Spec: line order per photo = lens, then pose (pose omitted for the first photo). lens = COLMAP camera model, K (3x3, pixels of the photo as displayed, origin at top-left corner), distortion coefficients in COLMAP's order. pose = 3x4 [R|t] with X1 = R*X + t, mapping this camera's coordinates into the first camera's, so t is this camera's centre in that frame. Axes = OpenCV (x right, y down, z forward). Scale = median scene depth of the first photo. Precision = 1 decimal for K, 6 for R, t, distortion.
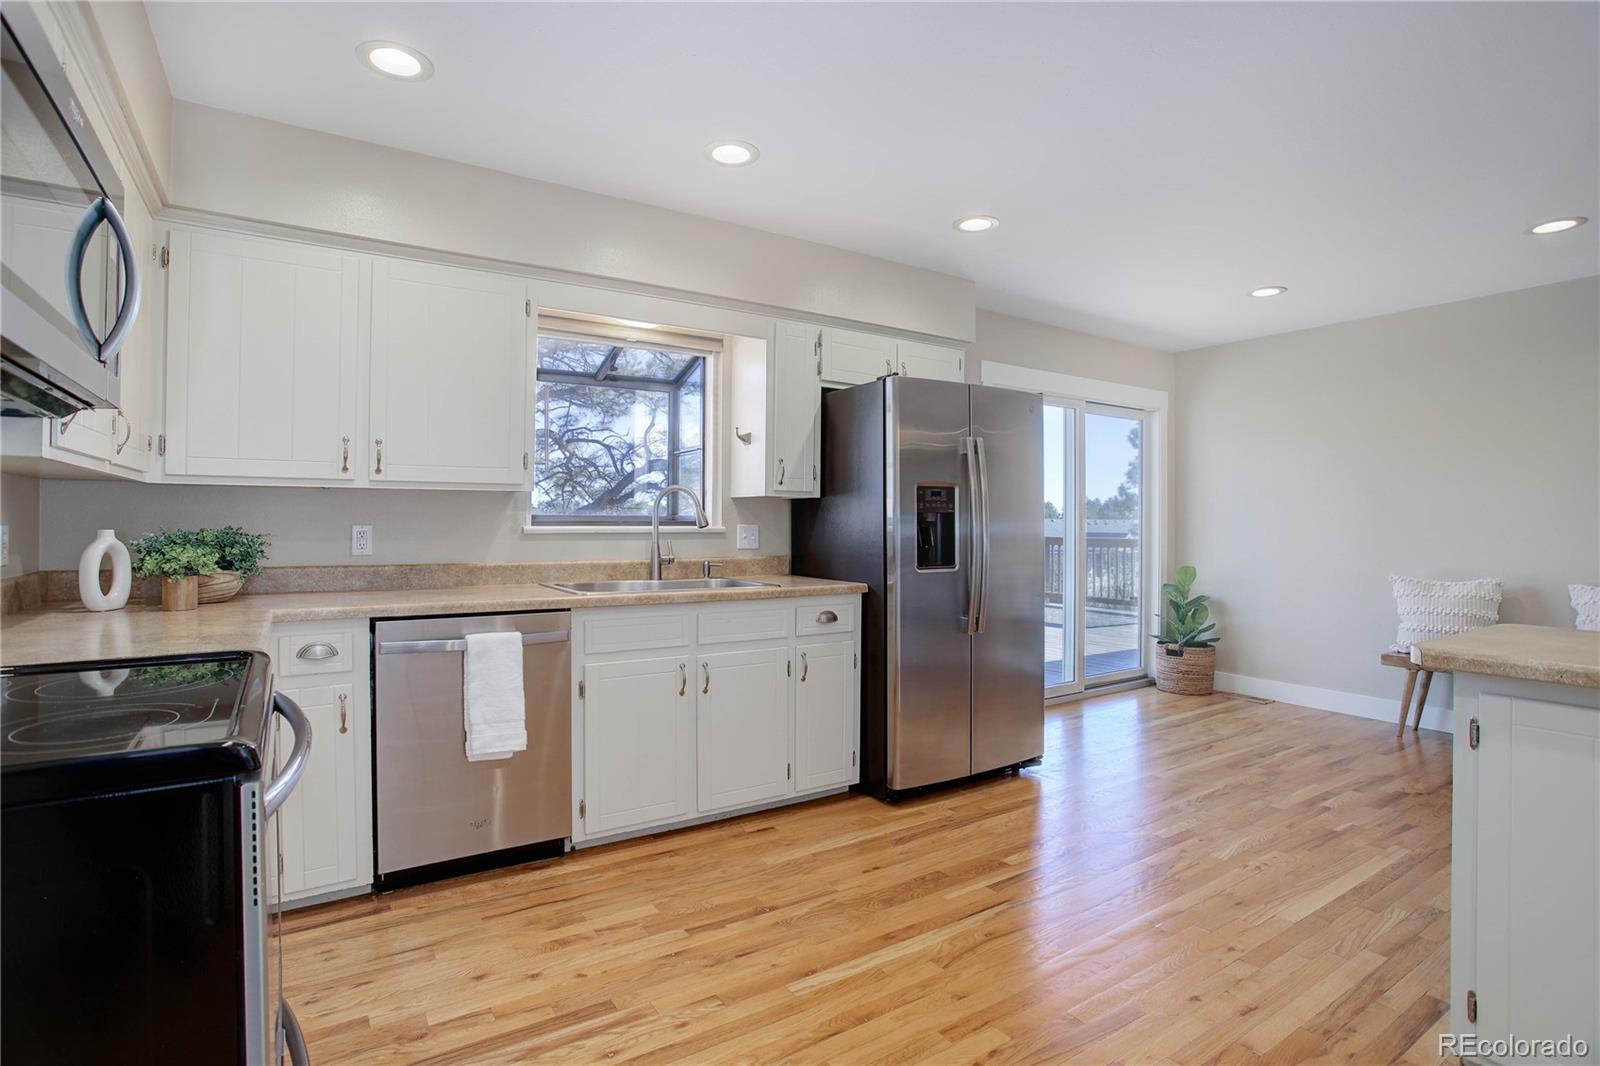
lens RADIAL K [[786.5, 0, 784.6], [0, 786.5, 525.7], [0, 0, 1]] dist [-0.074016, 0.035081]
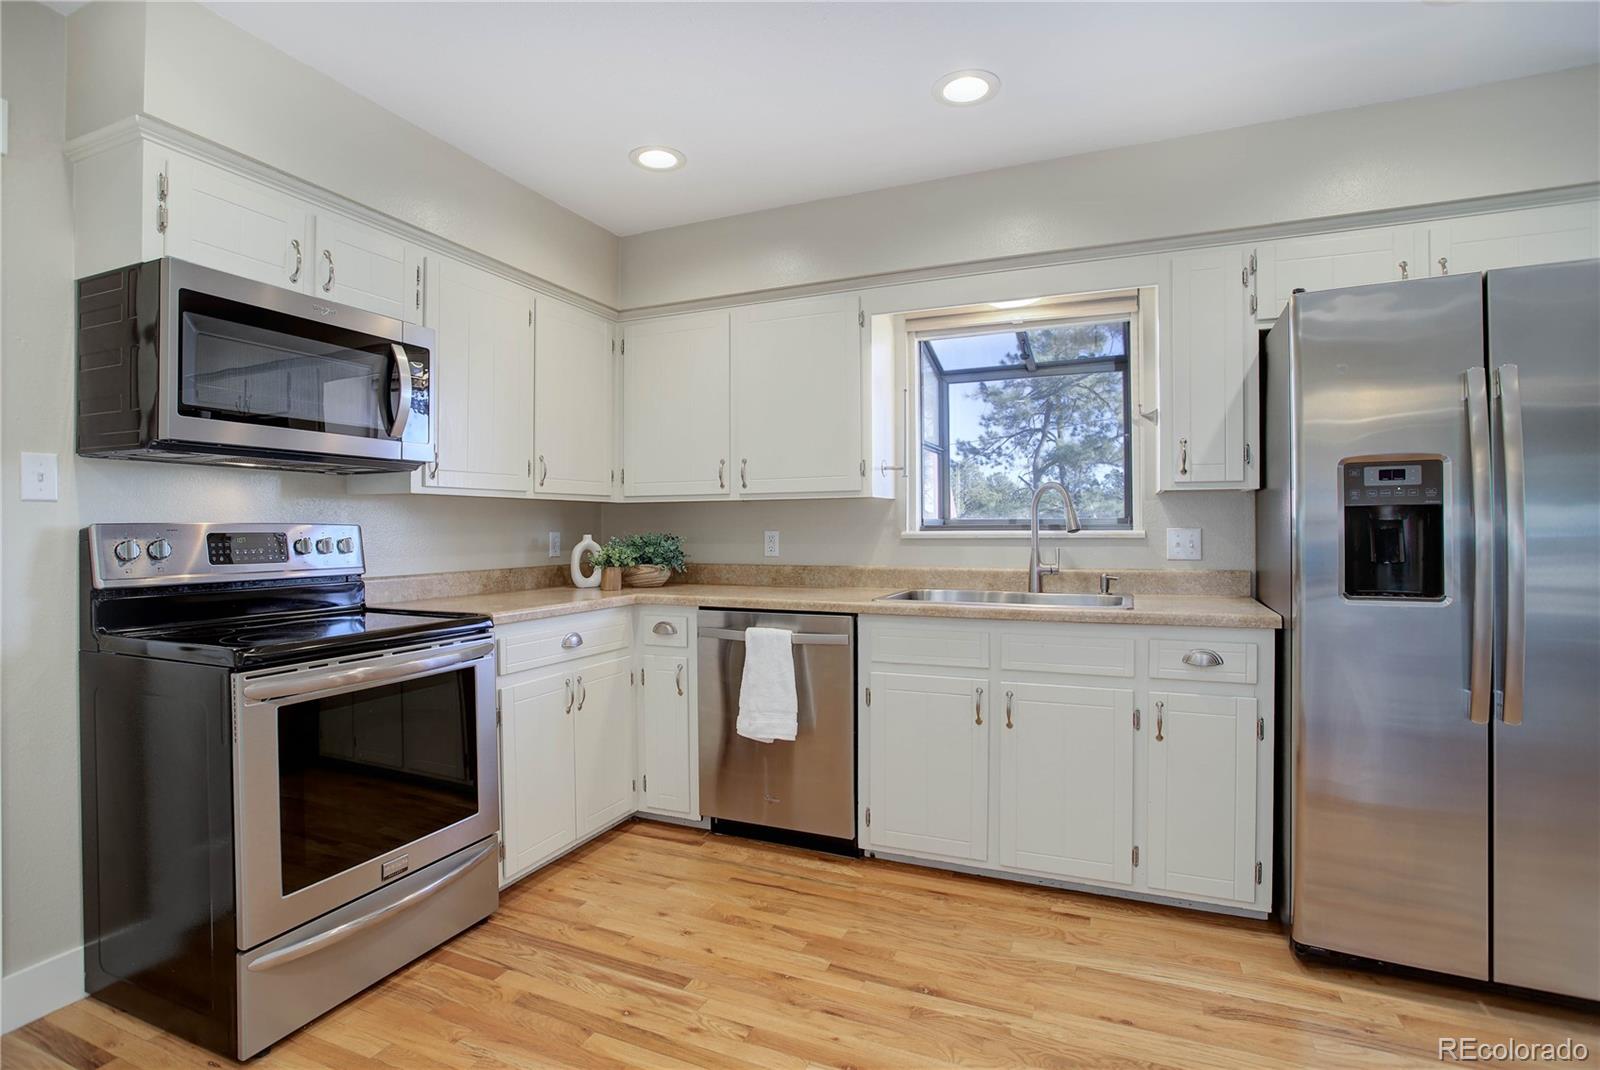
lens RADIAL K [[786.5, 0, 784.6], [0, 786.5, 527.7], [0, 0, 1]] dist [-0.074016, 0.035081]
pose [[0.550828, -0.009051, -0.834570, 0.490397], [0.003842, 0.999958, -0.008309, 0.004166], [0.834610, 0.001371, 0.550839, 0.348989]]
